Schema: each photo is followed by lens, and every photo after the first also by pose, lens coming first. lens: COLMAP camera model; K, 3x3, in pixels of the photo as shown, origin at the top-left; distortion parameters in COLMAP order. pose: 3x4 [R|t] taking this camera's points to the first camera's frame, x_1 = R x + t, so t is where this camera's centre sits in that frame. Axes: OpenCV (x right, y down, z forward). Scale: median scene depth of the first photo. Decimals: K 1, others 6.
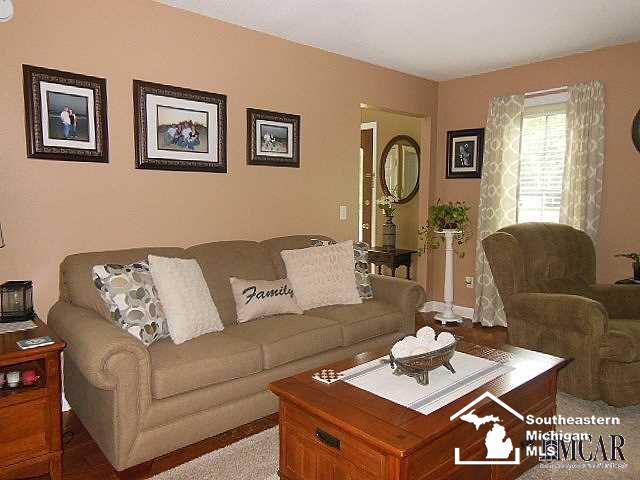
lens RADIAL K [[476.6, 0, 321.6], [0, 476.6, 240.2], [0, 0, 1]] dist [0.006750, 0.046893]
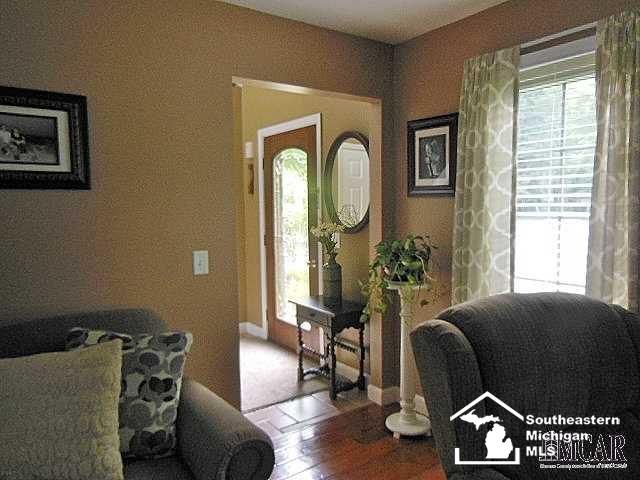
lens RADIAL K [[476.6, 0, 321.6], [0, 476.6, 240.2], [0, 0, 1]] dist [0.006750, 0.046893]
pose [[0.992712, -0.007491, -0.120278, 0.253558], [0.006041, 0.999905, -0.012421, -0.073063], [0.120360, 0.011604, 0.992663, 0.412582]]
